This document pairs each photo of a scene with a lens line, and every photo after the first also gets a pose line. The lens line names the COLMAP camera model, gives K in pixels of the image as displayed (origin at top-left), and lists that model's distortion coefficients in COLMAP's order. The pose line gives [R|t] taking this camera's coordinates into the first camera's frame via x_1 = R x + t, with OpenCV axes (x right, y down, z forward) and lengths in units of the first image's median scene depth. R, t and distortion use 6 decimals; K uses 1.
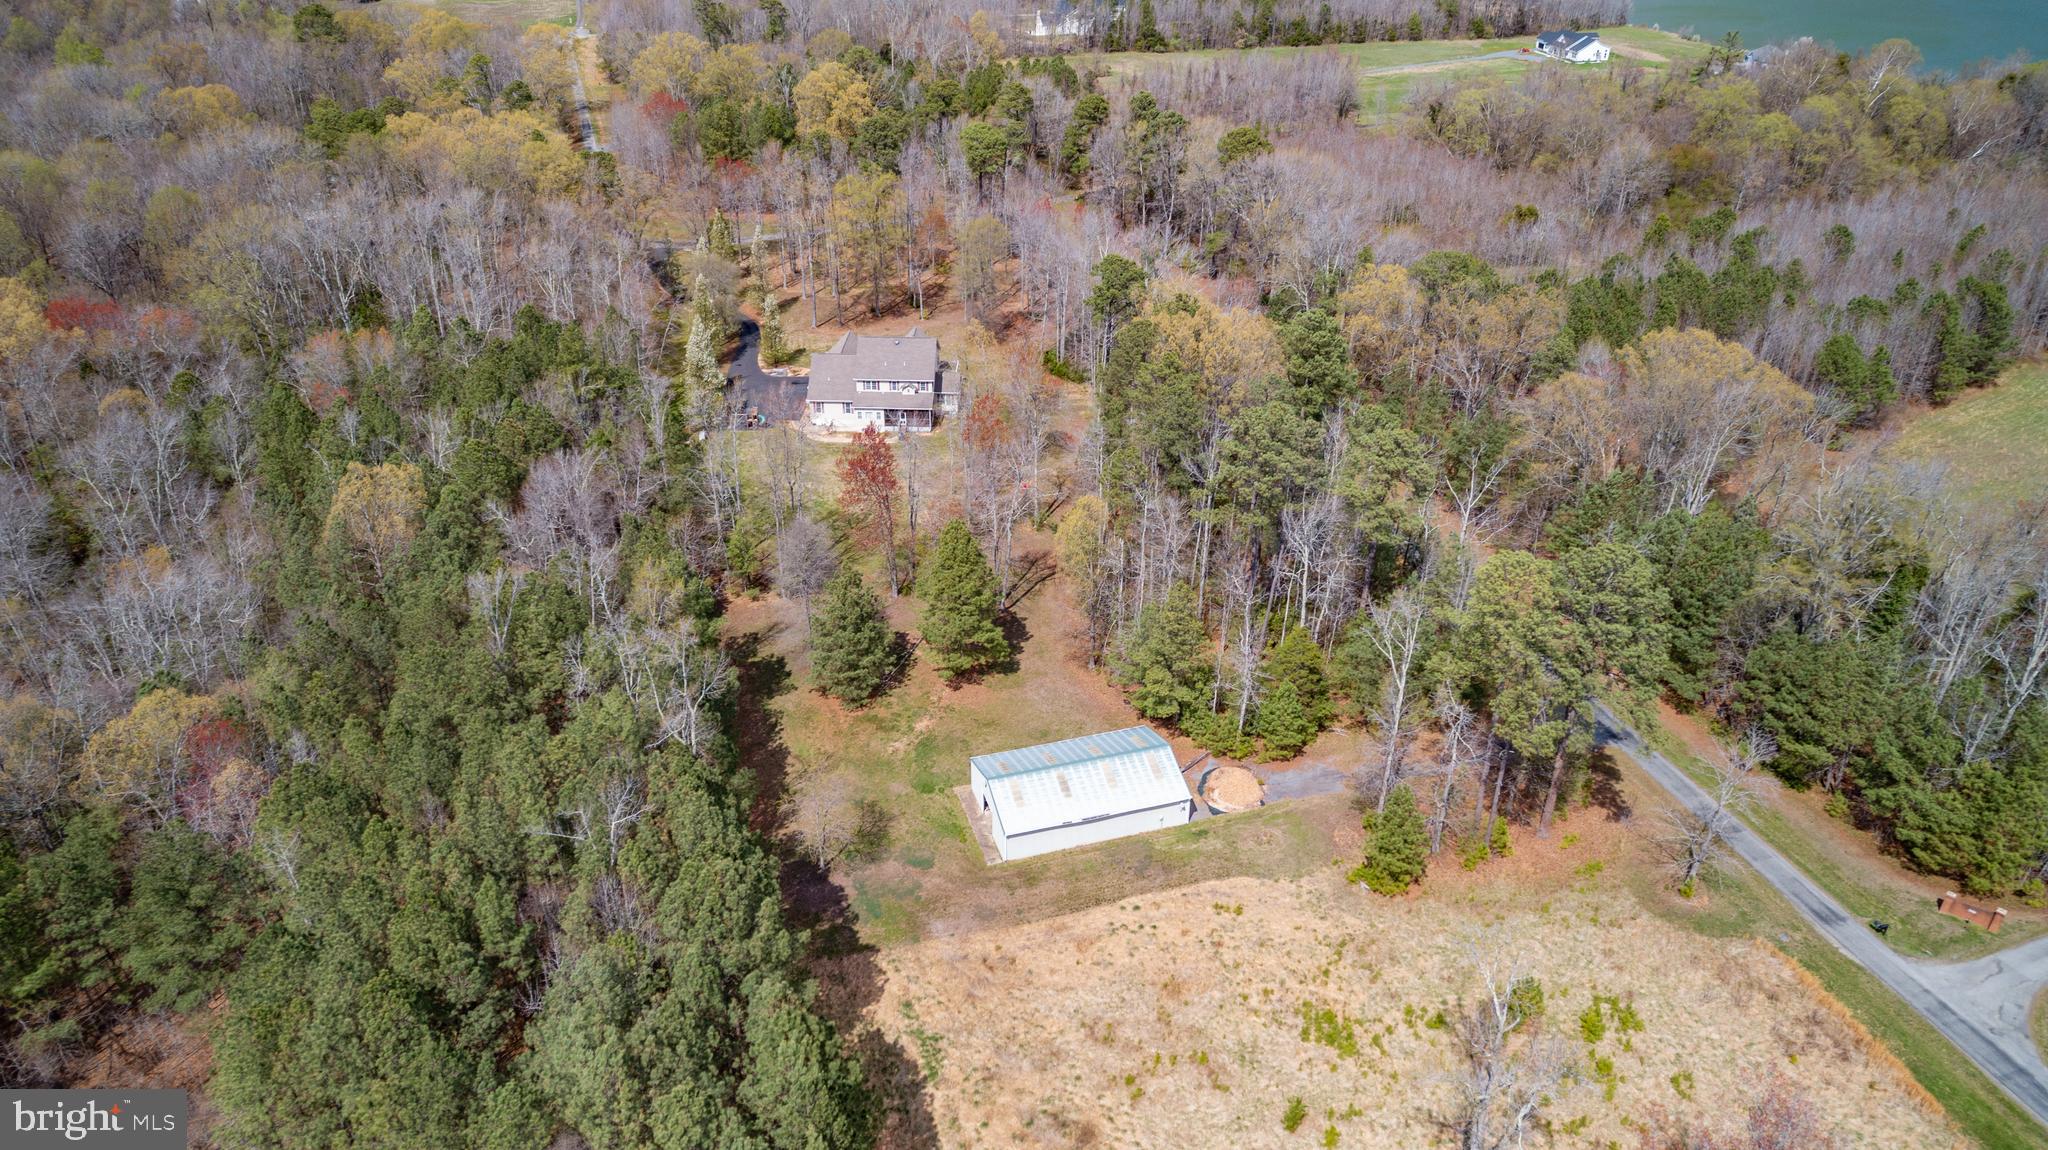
lens RADIAL K [[1365.0, 0, 1024.0], [0, 1365.0, 575.0], [0, 0, 1]] dist [-0.004678, 0.004849]
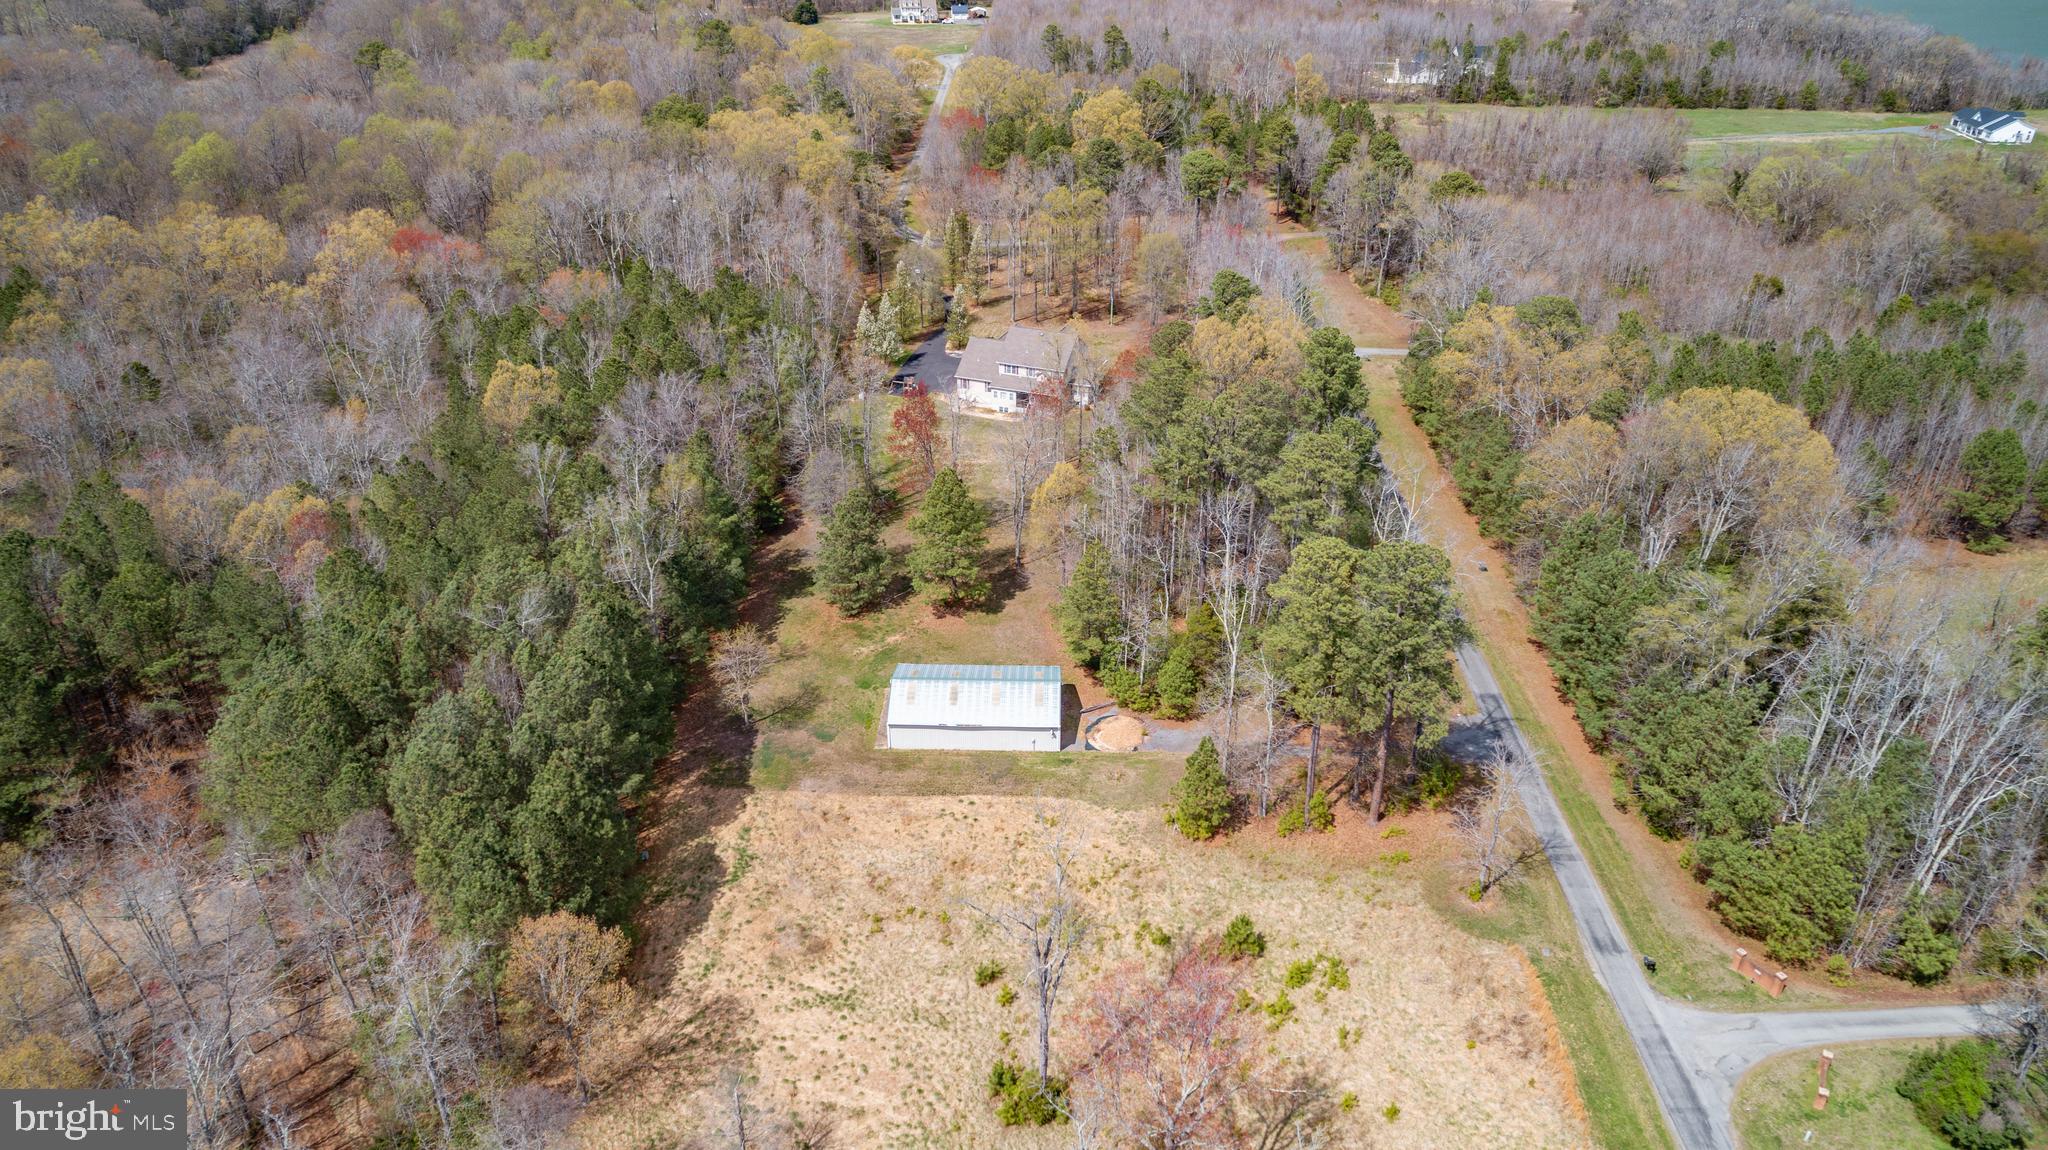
lens RADIAL K [[1365.0, 0, 1024.0], [0, 1365.0, 575.0], [0, 0, 1]] dist [-0.004678, 0.004849]
pose [[0.947192, 0.153159, -0.281725, 0.206396], [-0.161514, 0.986849, -0.006531, 0.027635], [0.277020, 0.051688, 0.959473, -0.046469]]
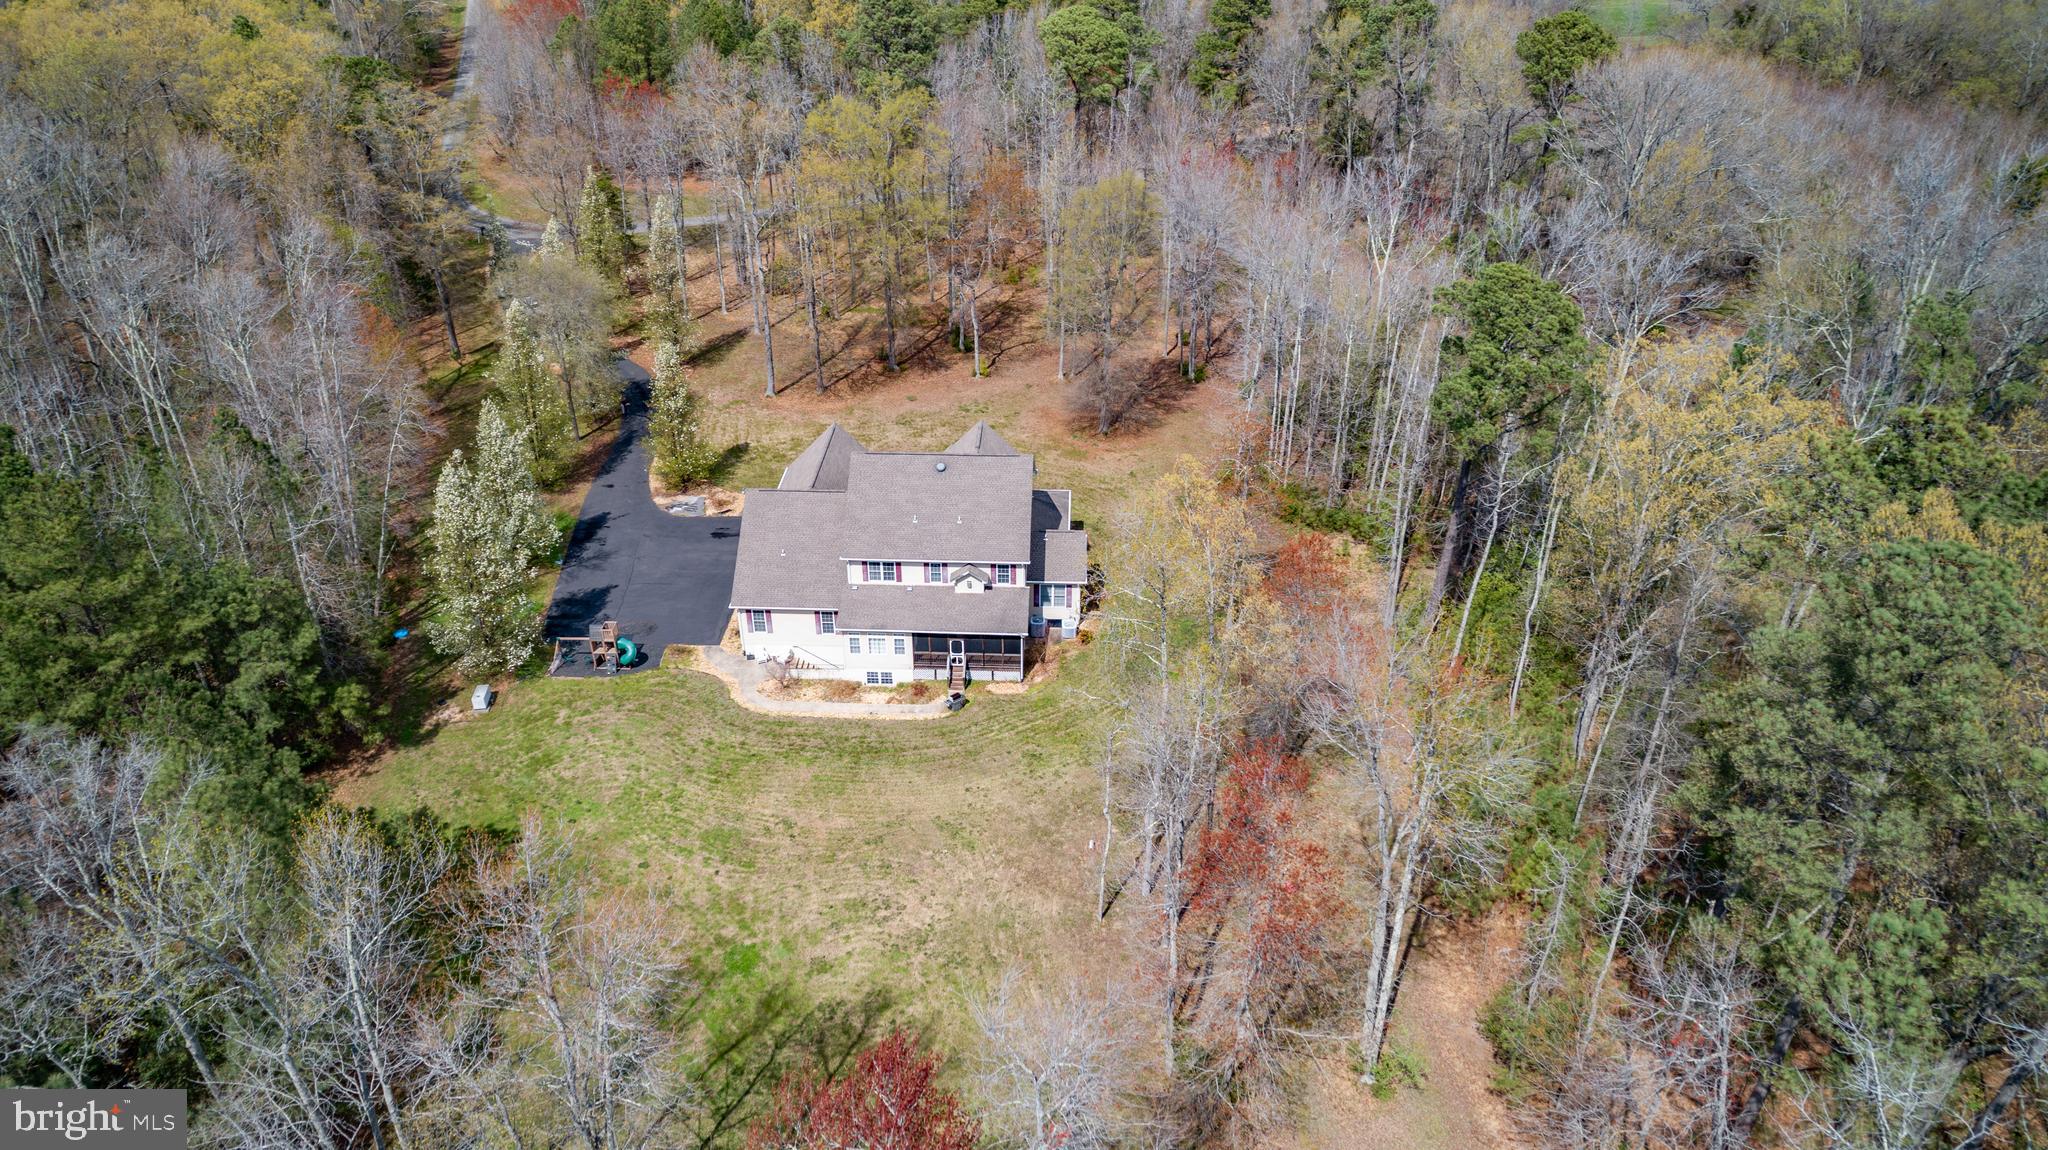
lens RADIAL K [[1379.4, 0, 1030.8], [0, 1379.4, 570.6], [0, 0, 1]] dist [-0.009310, -0.000554]
pose [[0.999982, -0.004371, -0.004180, -0.055622], [0.004421, 0.999919, 0.011962, -0.125933], [0.004127, -0.011980, 0.999920, 0.498750]]
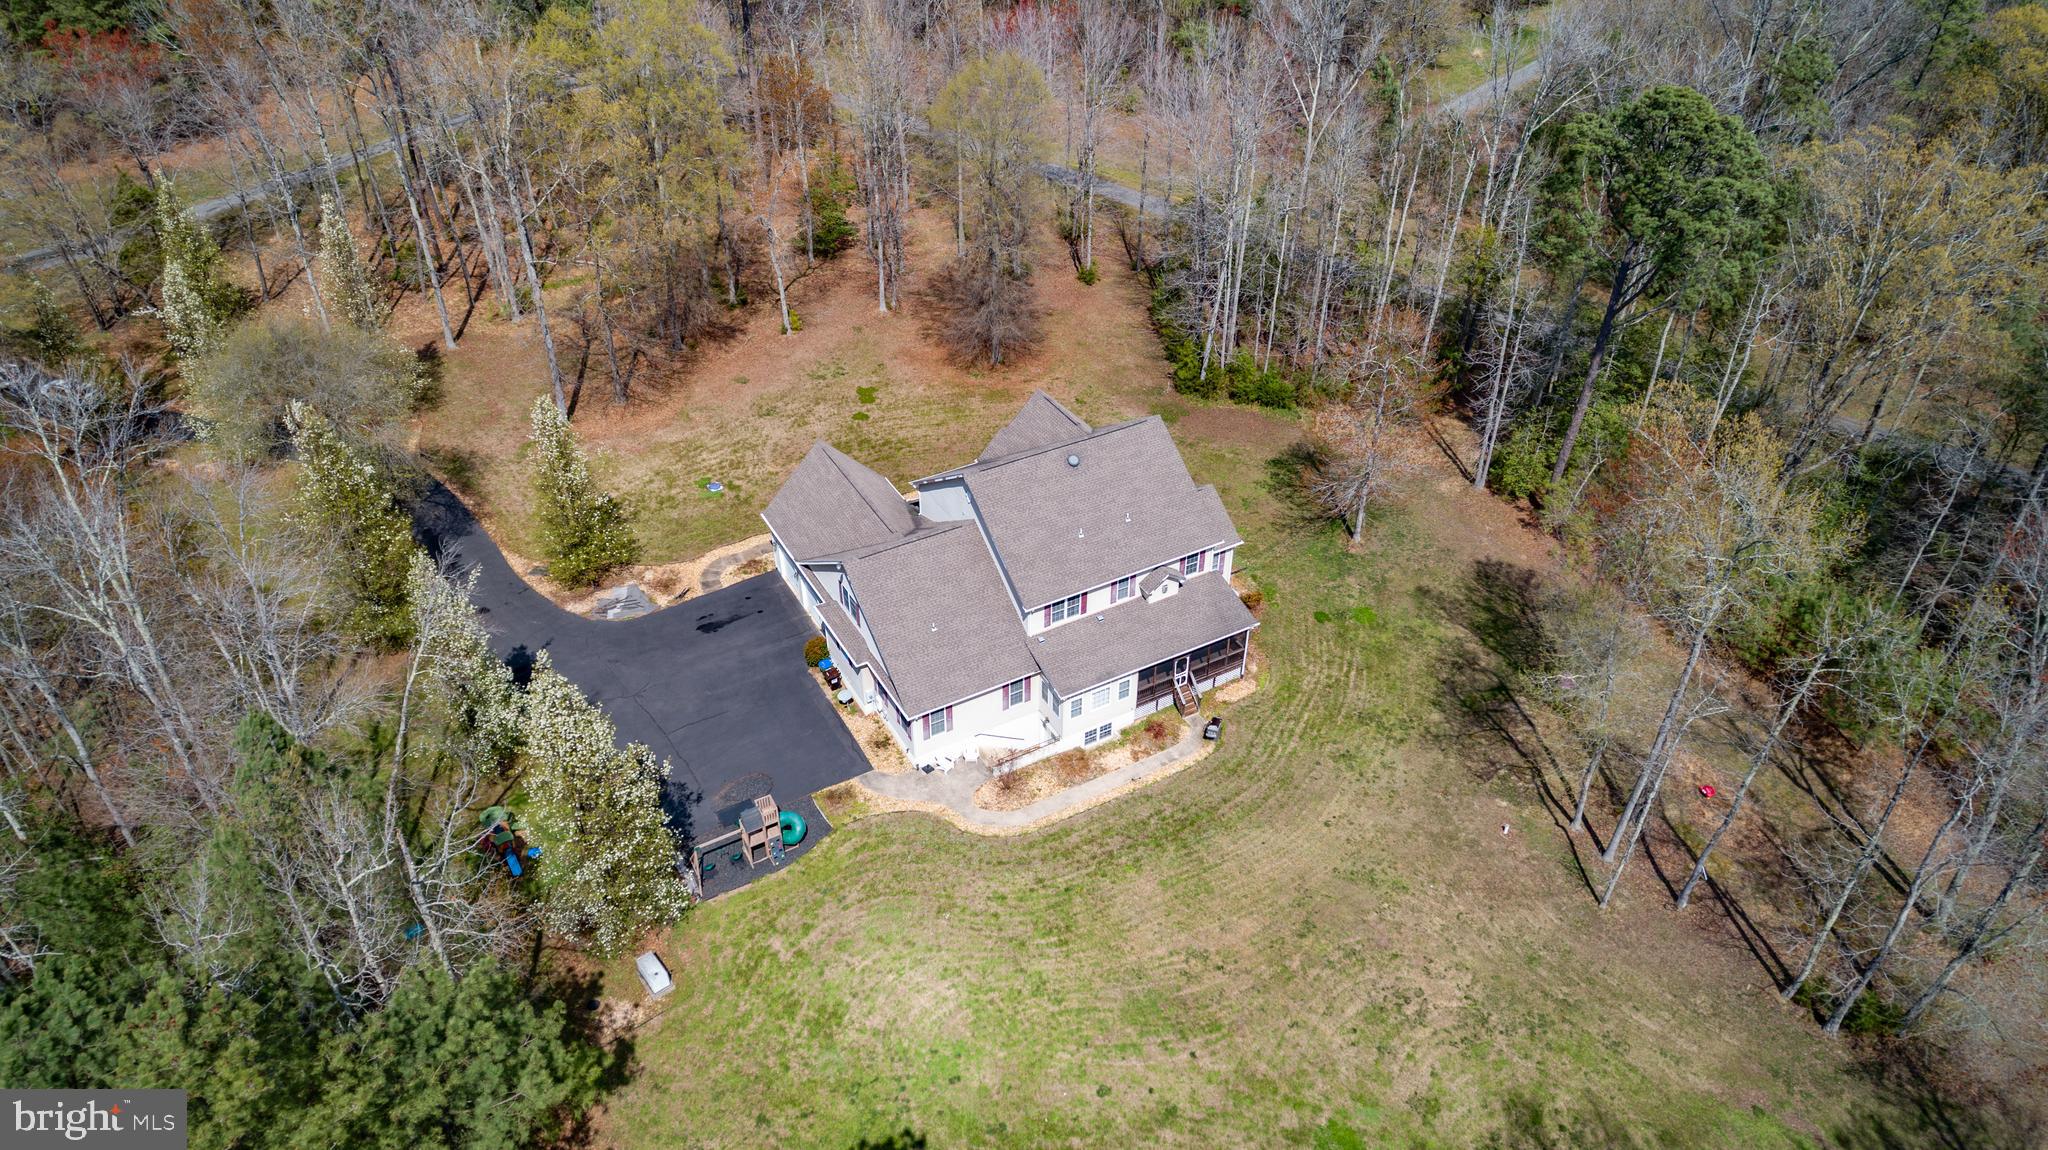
lens RADIAL K [[1379.4, 0, 1030.8], [0, 1379.4, 570.6], [0, 0, 1]] dist [-0.009310, -0.000554]
pose [[0.855119, -0.319036, 0.408642, -0.223280], [0.266666, 0.946633, 0.181037, -0.185042], [-0.444591, -0.045838, 0.894560, 0.611063]]
